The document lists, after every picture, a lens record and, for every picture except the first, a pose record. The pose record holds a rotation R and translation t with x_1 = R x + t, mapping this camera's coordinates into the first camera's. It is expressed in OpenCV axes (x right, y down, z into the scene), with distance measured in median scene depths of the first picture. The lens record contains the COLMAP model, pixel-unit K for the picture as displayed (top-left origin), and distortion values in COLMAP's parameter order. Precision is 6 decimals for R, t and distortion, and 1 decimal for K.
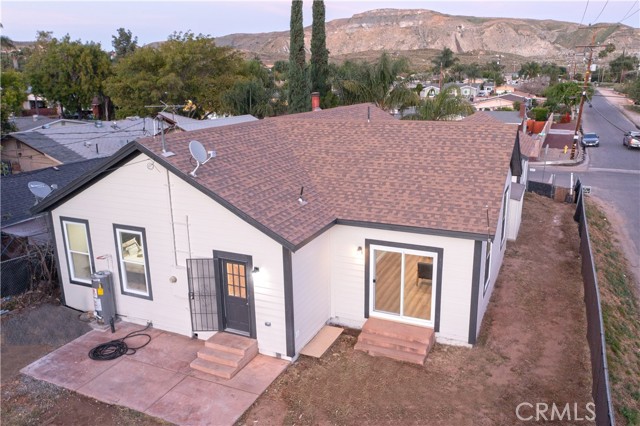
lens RADIAL K [[513.8, 0, 320.0], [0, 513.8, 213.0], [0, 0, 1]] dist [-0.004255, 0.000327]
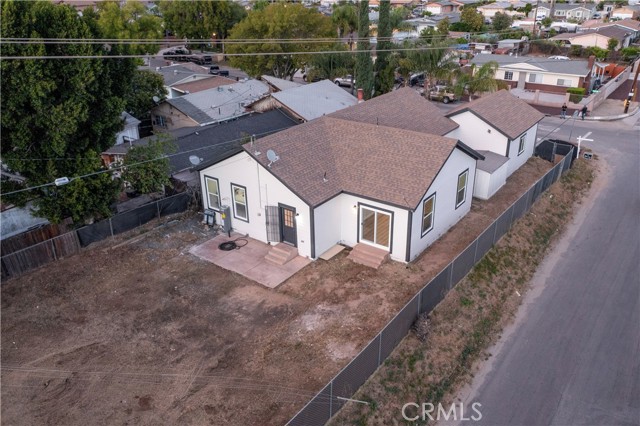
lens RADIAL K [[513.8, 0, 320.0], [0, 513.8, 213.0], [0, 0, 1]] dist [-0.004255, 0.000327]
pose [[0.978126, 0.087912, -0.188523, 0.312812], [-0.053102, 0.981804, 0.182321, -0.246044], [0.201121, -0.168322, 0.964996, -0.851335]]
